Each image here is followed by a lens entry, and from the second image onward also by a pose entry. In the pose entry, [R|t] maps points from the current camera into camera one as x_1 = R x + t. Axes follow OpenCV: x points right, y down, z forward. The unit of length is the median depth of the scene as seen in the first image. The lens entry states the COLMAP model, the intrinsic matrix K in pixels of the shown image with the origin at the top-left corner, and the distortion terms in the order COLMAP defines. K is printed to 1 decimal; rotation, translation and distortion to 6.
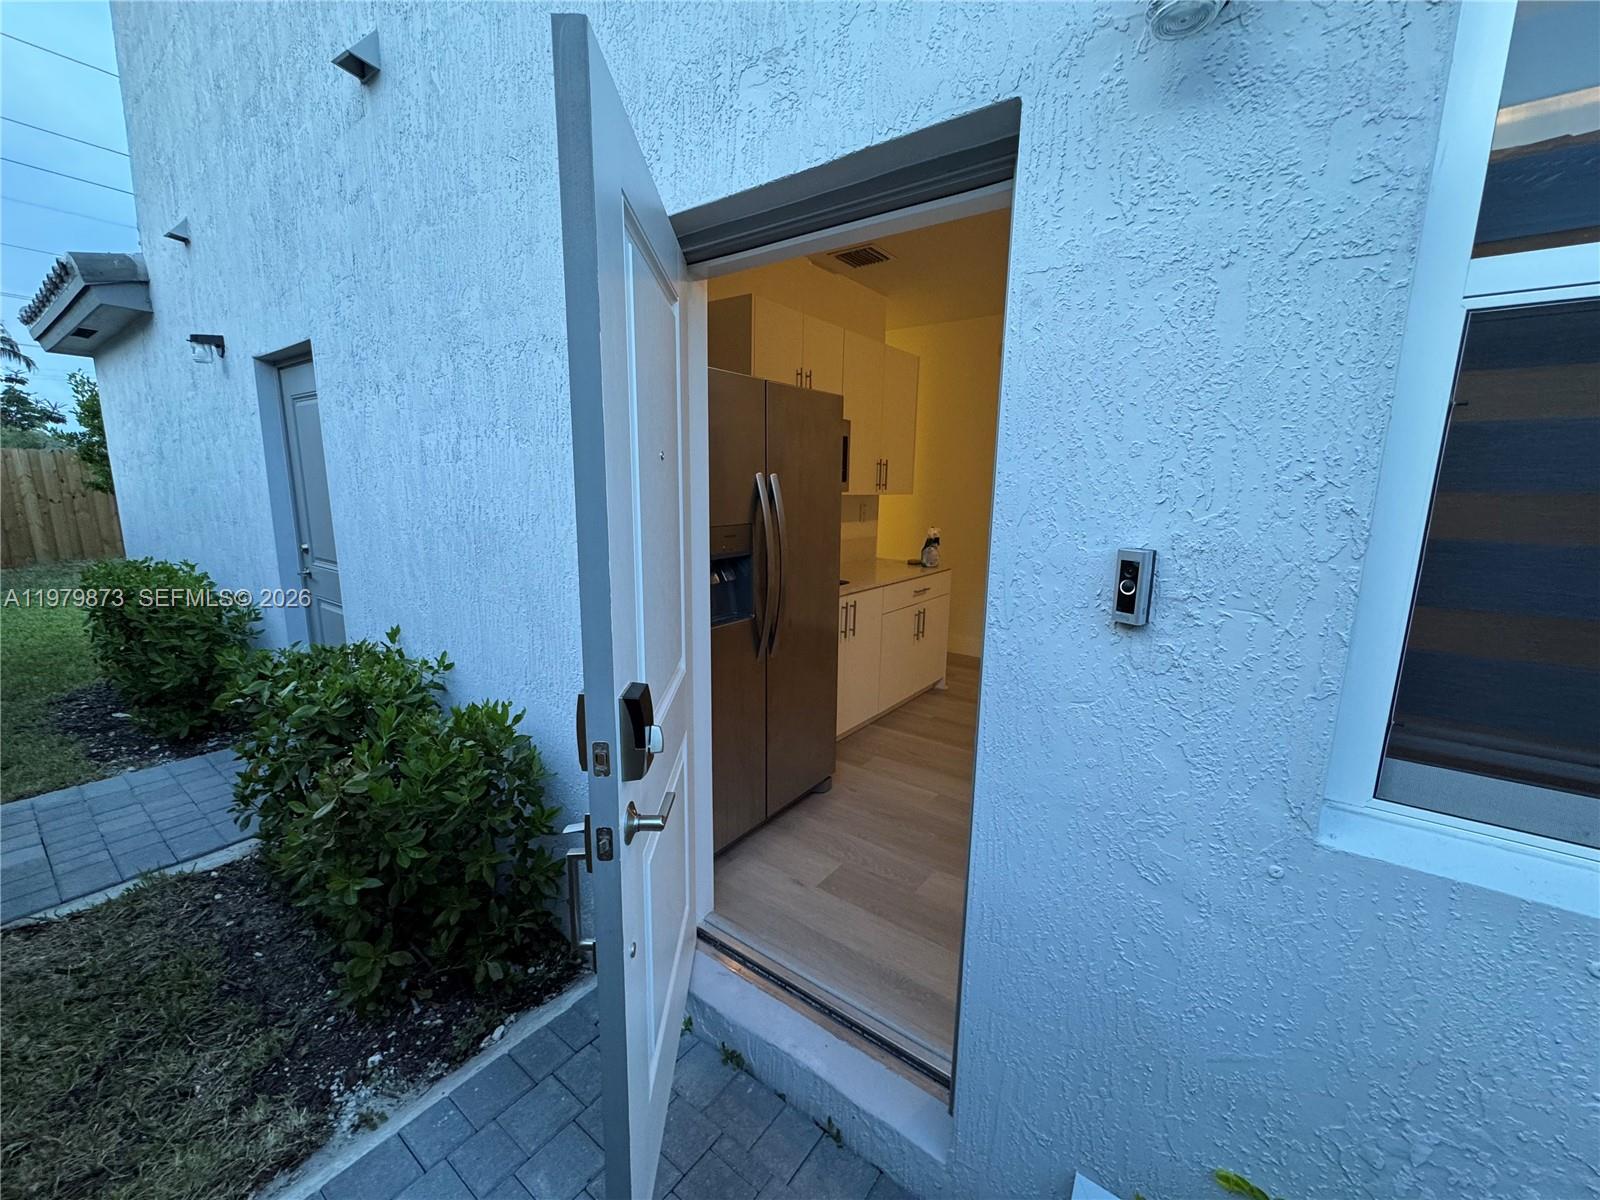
lens RADIAL K [[636.0, 0, 800.0], [0, 636.0, 600.0], [0, 0, 1]] dist [0.000227, -0.000006]
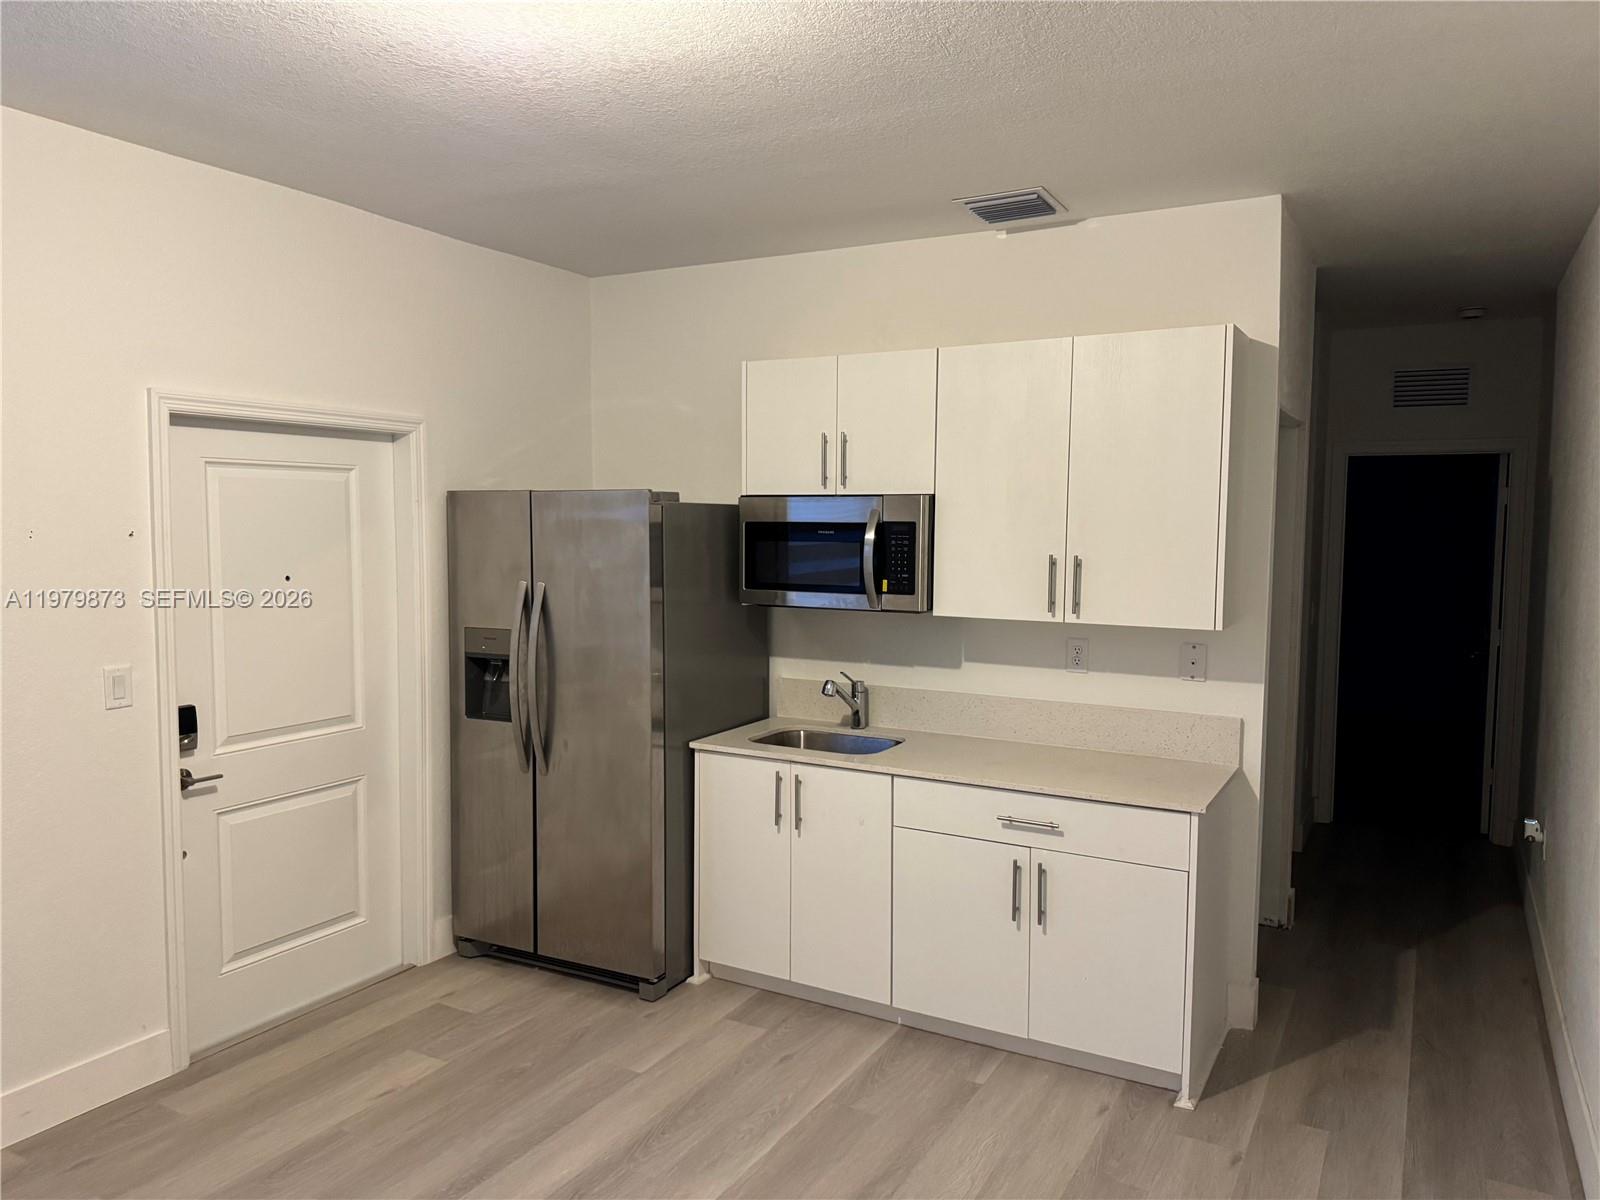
lens RADIAL K [[1140.6, 0, 800.0], [0, 1140.6, 600.0], [0, 0, 1]] dist [0.079571, -0.082813]
pose [[0.123045, 0.063217, -0.990386, 1.028024], [-0.183034, 0.982294, 0.039960, -0.185102], [0.975376, 0.176358, 0.132438, 0.682858]]
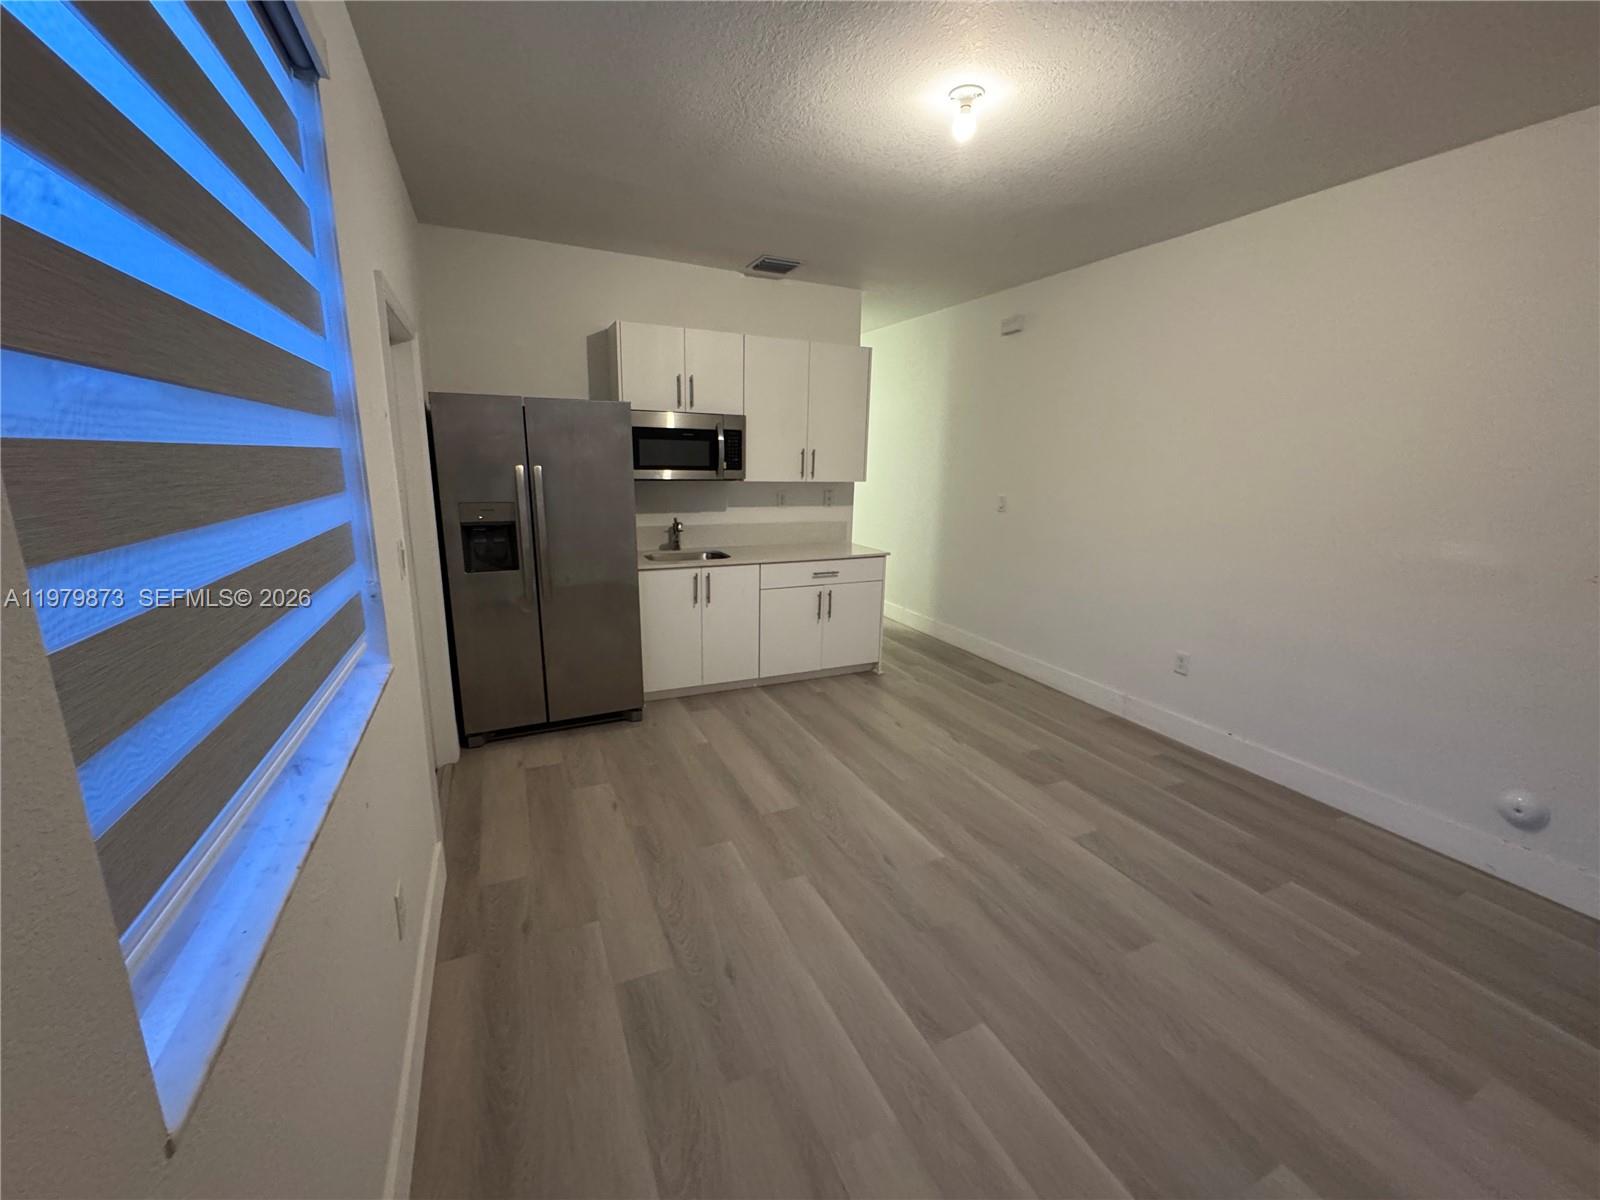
lens RADIAL K [[636.0, 0, 800.0], [0, 636.0, 600.0], [0, 0, 1]] dist [0.000227, -0.000006]
pose [[0.876048, 0.116202, -0.468014, 0.658238], [-0.098518, 0.993190, 0.062187, -0.032840], [0.472054, -0.008371, 0.881530, 0.041879]]
